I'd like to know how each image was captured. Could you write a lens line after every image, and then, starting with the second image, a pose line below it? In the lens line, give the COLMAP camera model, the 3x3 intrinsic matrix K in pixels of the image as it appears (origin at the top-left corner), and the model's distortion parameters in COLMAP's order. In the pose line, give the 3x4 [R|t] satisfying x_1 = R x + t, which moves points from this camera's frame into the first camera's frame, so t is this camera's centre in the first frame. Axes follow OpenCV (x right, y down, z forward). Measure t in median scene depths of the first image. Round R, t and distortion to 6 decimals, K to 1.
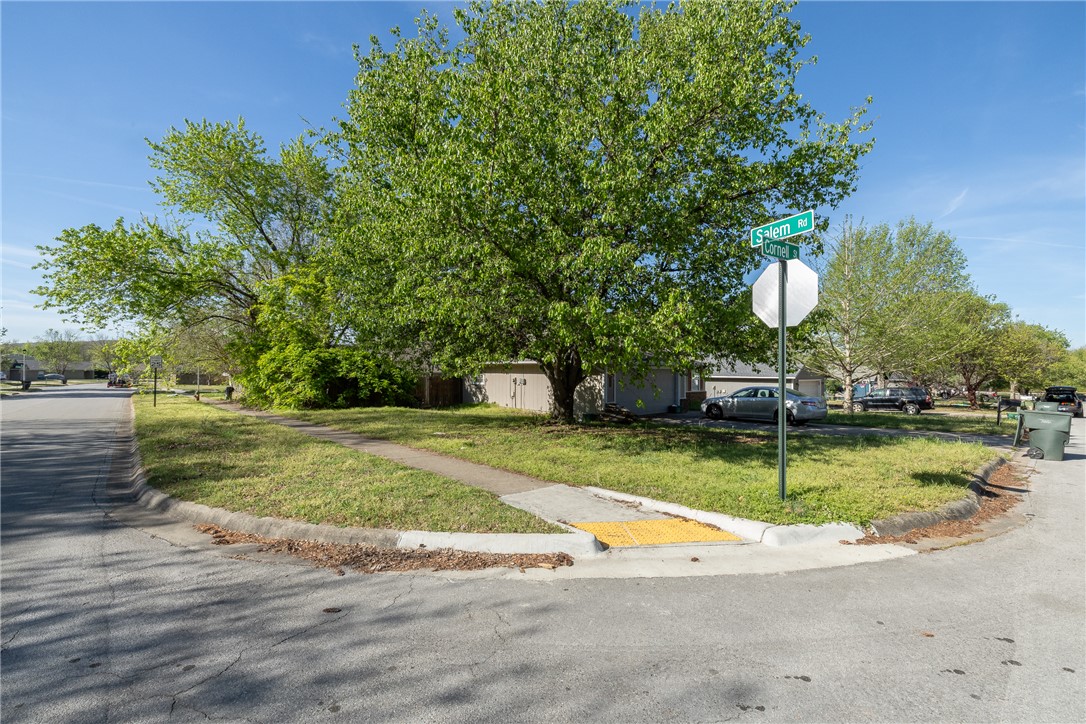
lens RADIAL K [[462.6, 0, 543.8], [0, 462.6, 363.7], [0, 0, 1]] dist [0.001854, 0.000397]
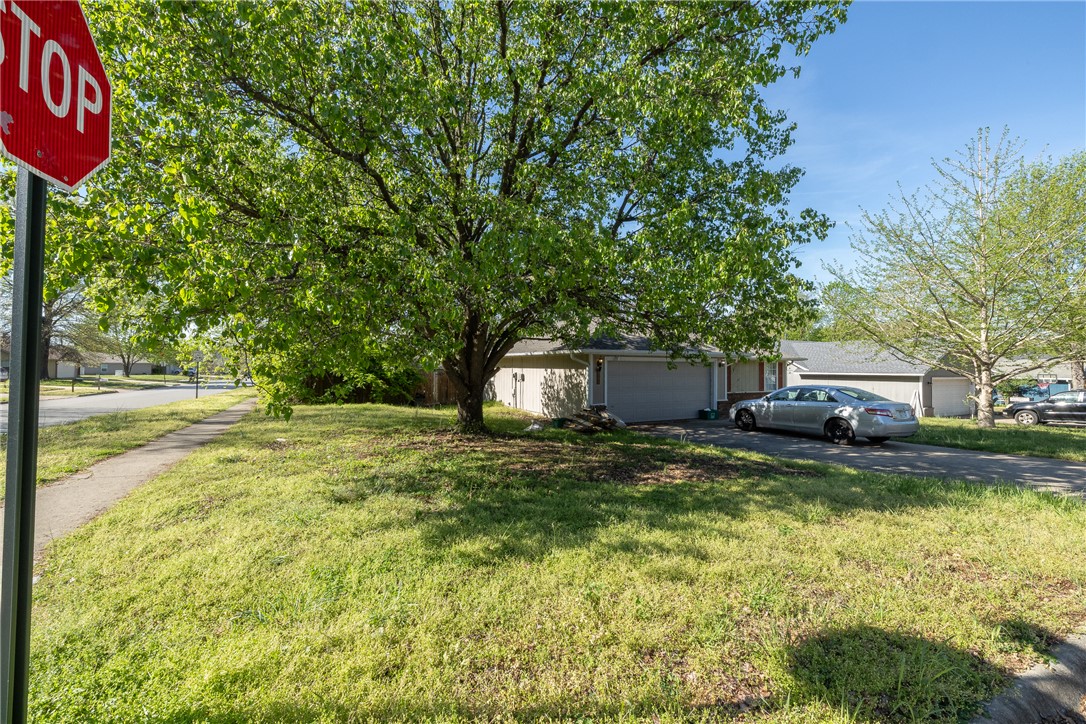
lens RADIAL K [[462.6, 0, 545.0], [0, 462.6, 359.9], [0, 0, 1]] dist [0.001854, 0.000397]
pose [[0.964353, -0.004670, -0.264578, 0.206348], [0.004073, 0.999988, -0.002804, 0.009326], [0.264588, 0.001626, 0.964360, 0.178405]]
